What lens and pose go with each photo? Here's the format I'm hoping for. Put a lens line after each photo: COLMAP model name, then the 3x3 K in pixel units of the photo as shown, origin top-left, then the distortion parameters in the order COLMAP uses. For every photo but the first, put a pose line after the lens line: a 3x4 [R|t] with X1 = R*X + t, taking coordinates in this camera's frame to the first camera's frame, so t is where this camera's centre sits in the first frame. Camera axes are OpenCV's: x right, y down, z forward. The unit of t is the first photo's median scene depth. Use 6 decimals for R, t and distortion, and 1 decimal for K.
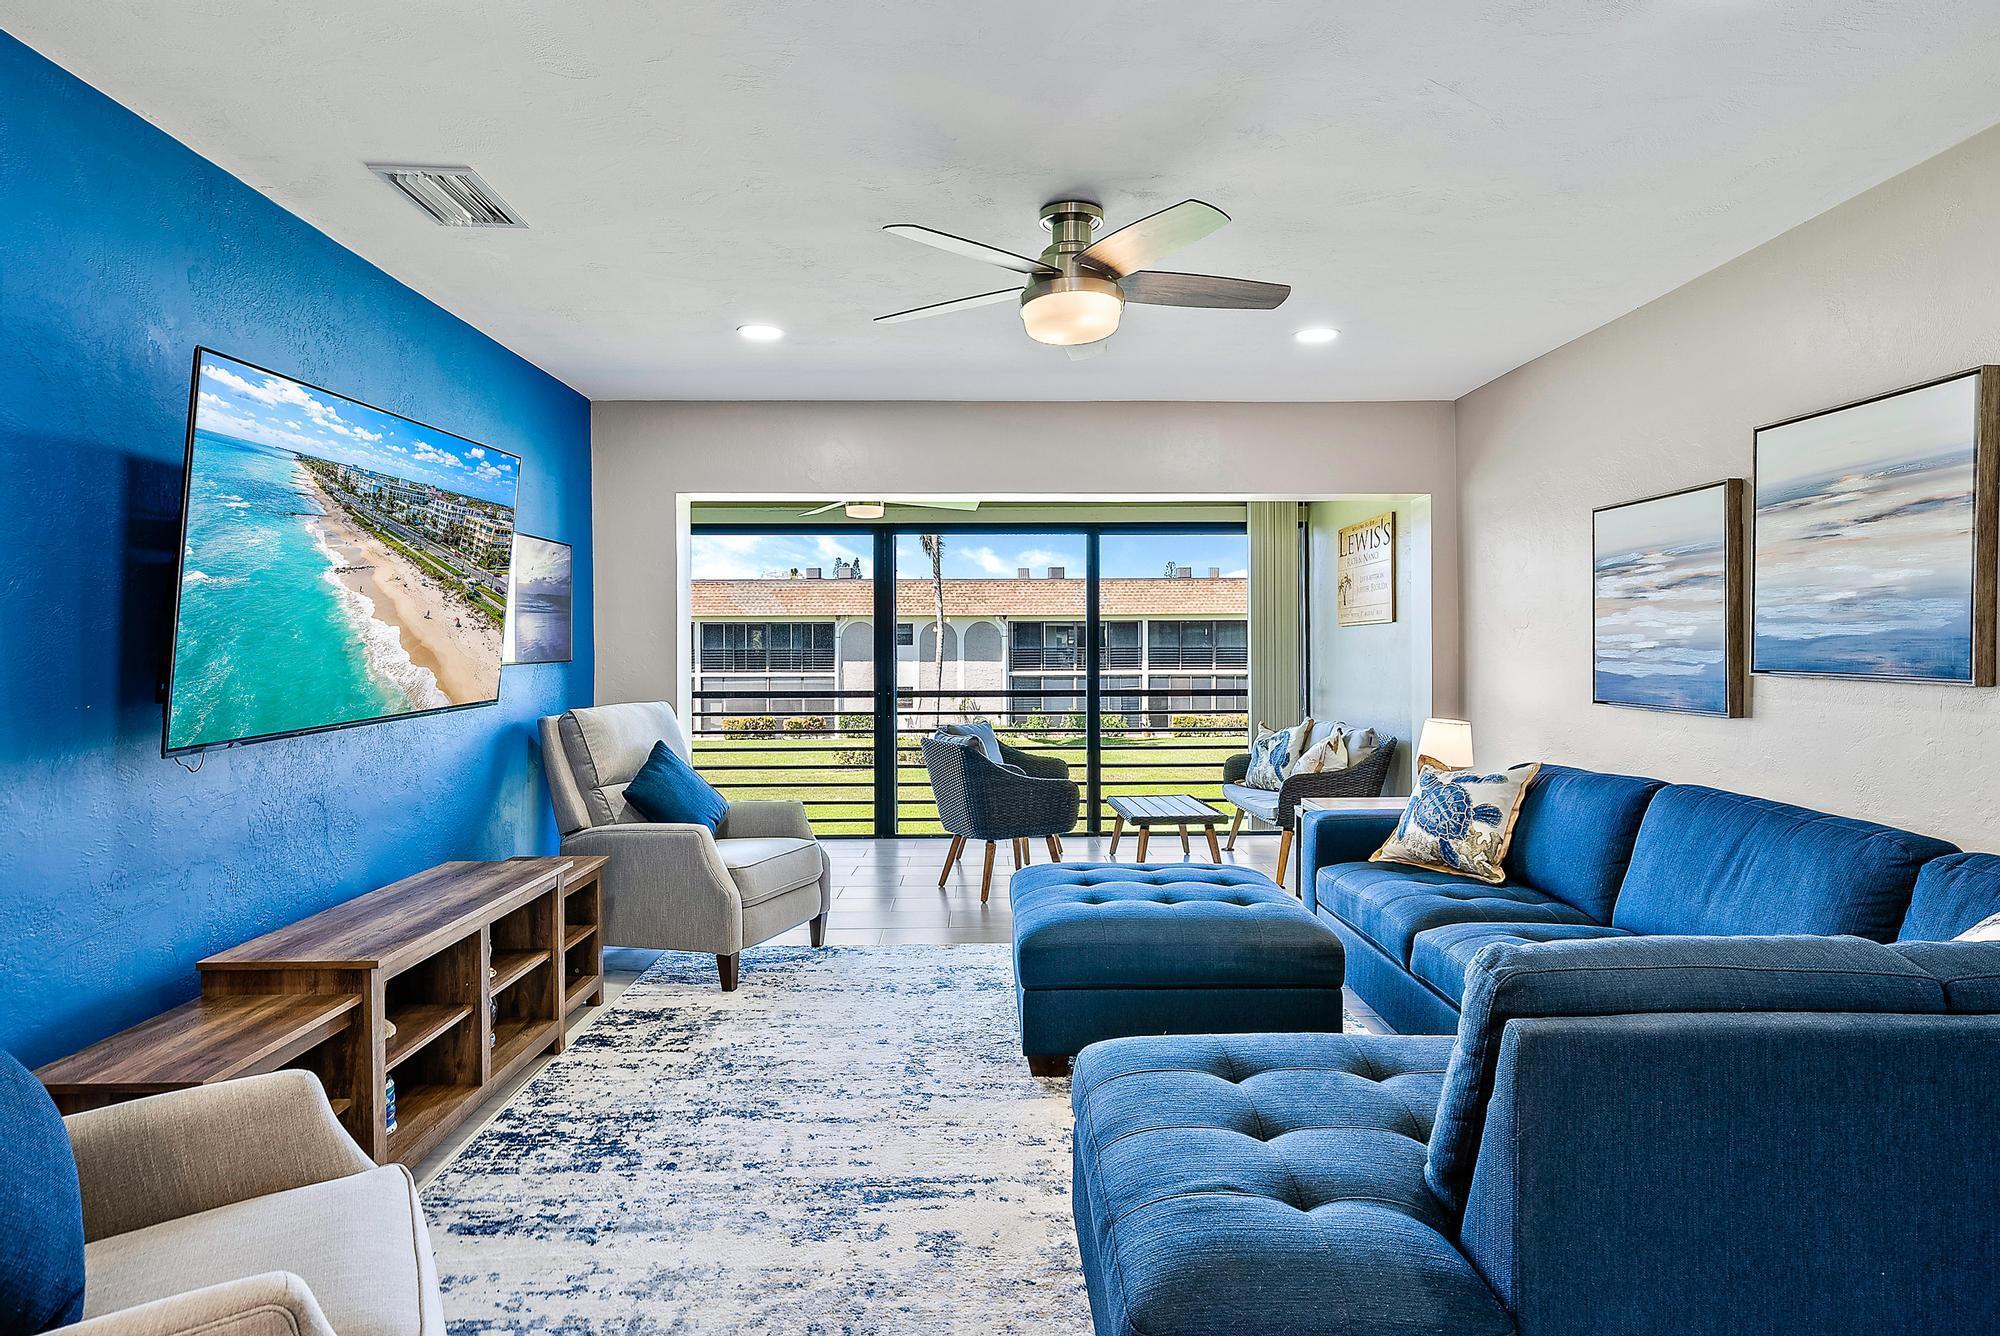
lens RADIAL K [[1080.4, 0, 1001.5], [0, 1080.4, 656.9], [0, 0, 1]] dist [0.001207, 0.000178]
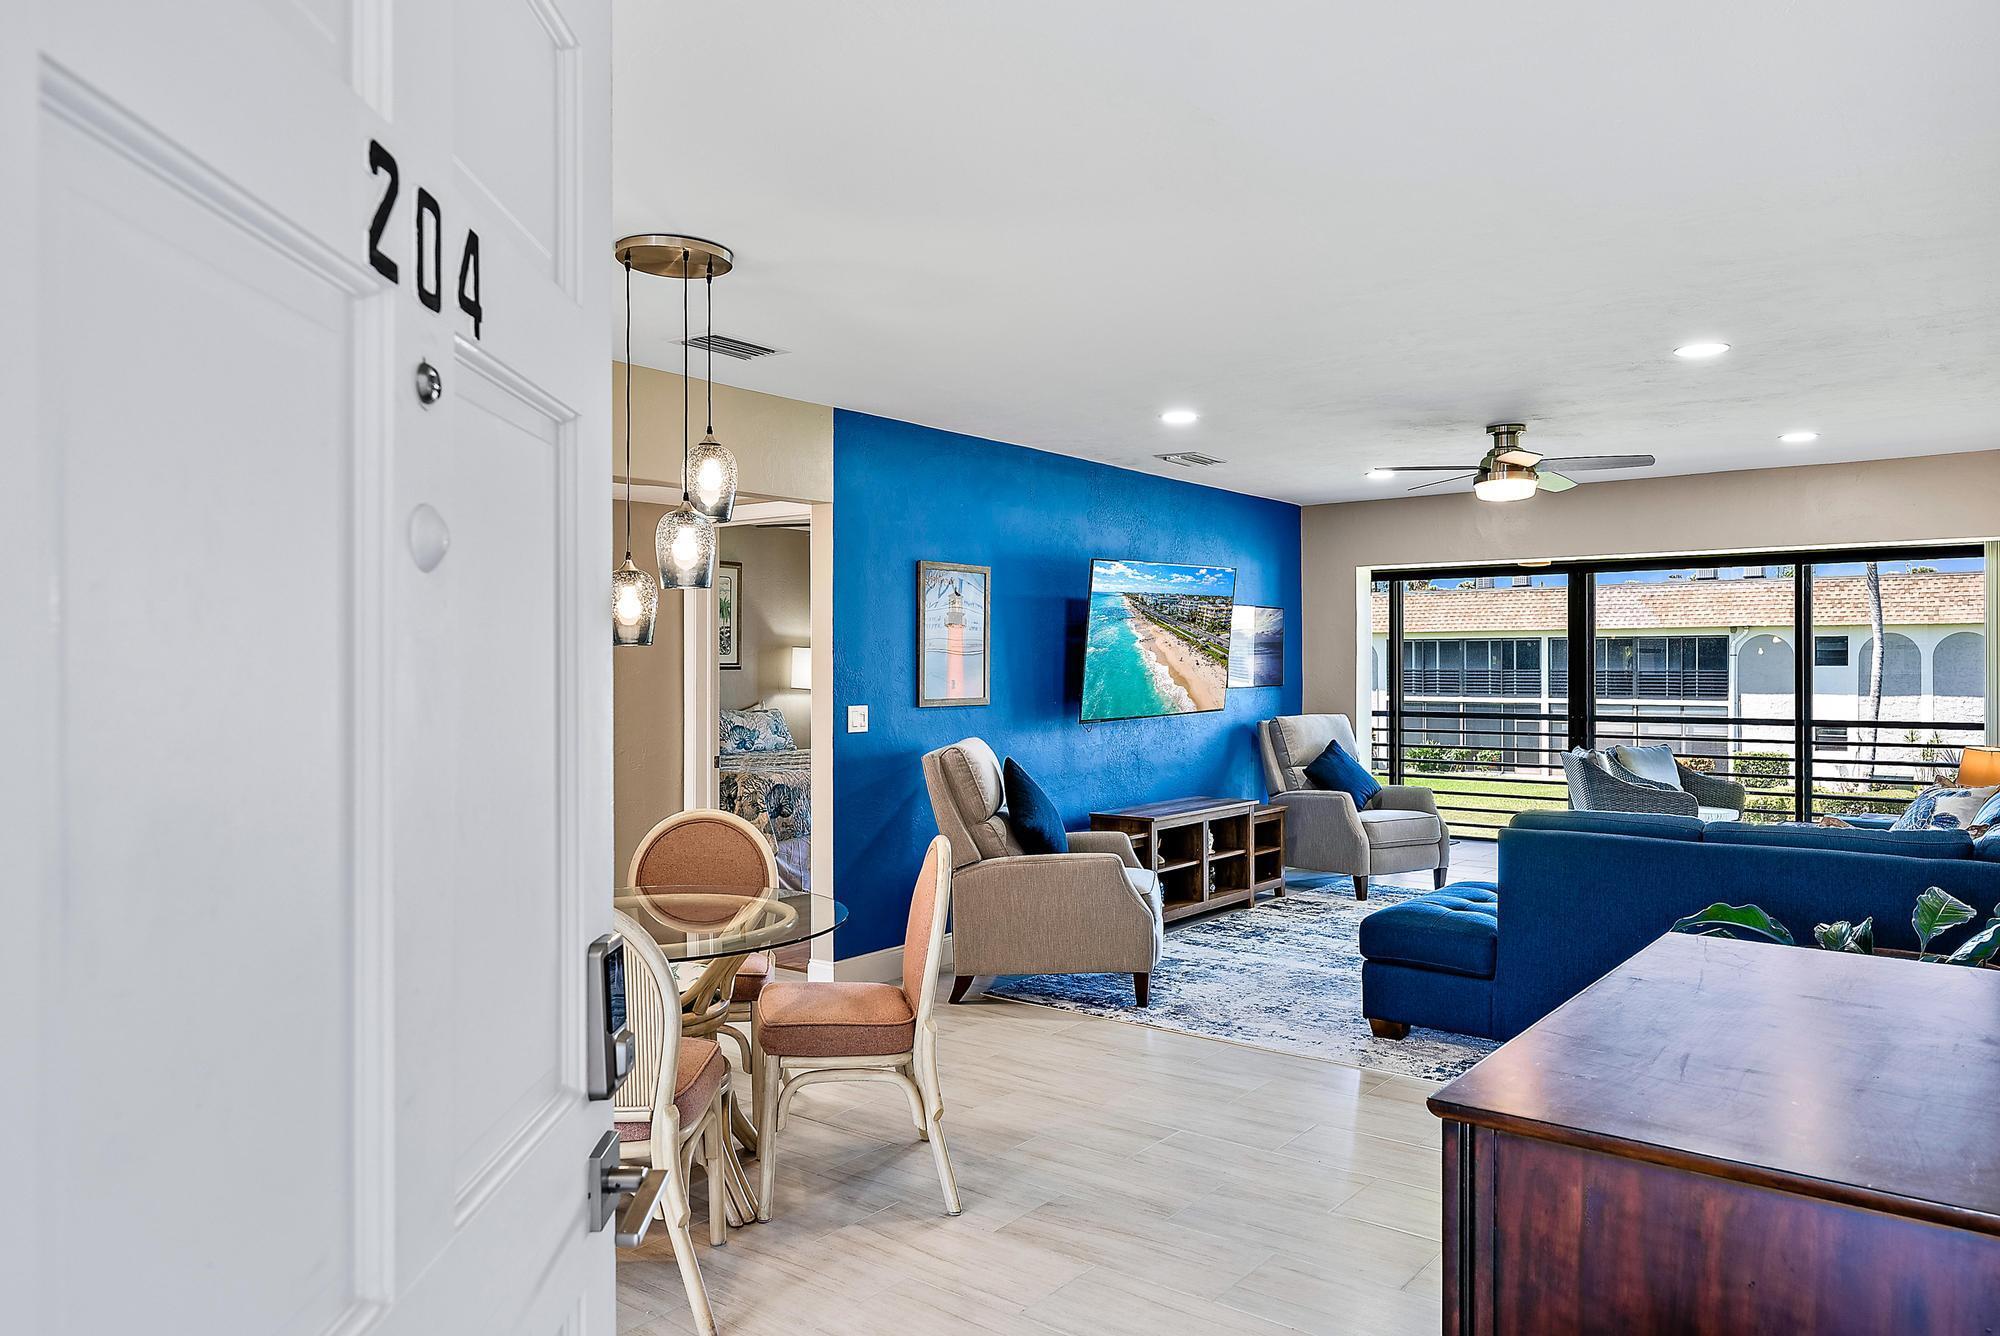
lens RADIAL K [[1350.2, 0, 1000.0], [0, 1350.2, 668.0], [0, 0, 1]] dist [0.002504, 0.000321]
pose [[0.776417, 0.004225, -0.630206, 0.600655], [-0.008361, 0.999959, -0.003596, -0.013088], [0.630165, 0.008061, 0.776420, -0.883293]]
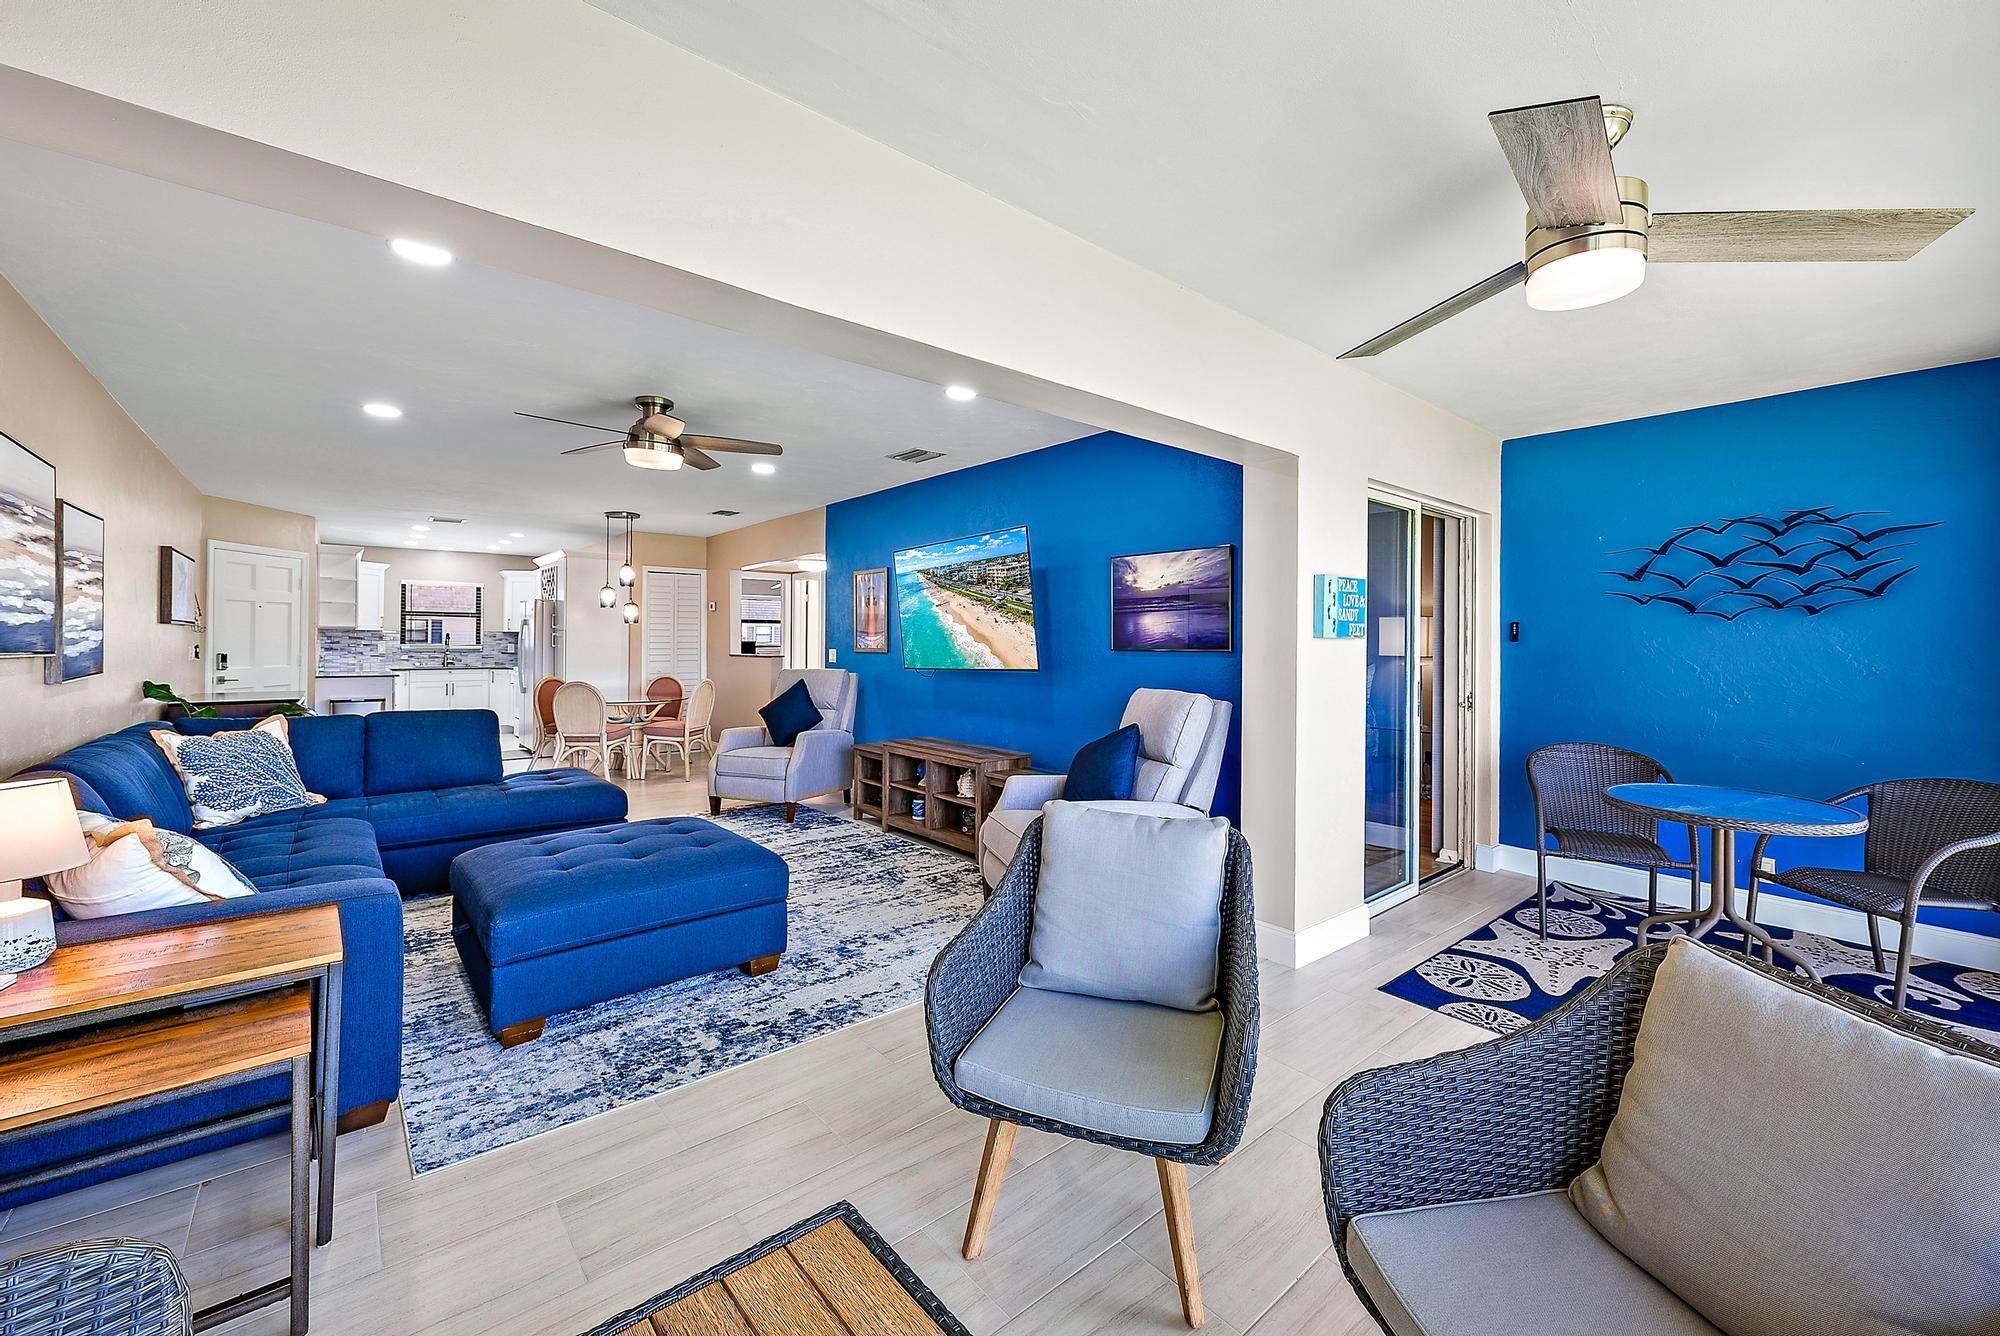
lens RADIAL K [[804.8, 0, 1000.5], [0, 804.8, 634.0], [0, 0, 1]] dist [0.010458, -0.000002]
pose [[-0.778369, -0.004229, -0.627792, 0.356513], [-0.007071, 0.999973, 0.002031, -0.012758], [0.627767, 0.006020, -0.778378, 1.865768]]
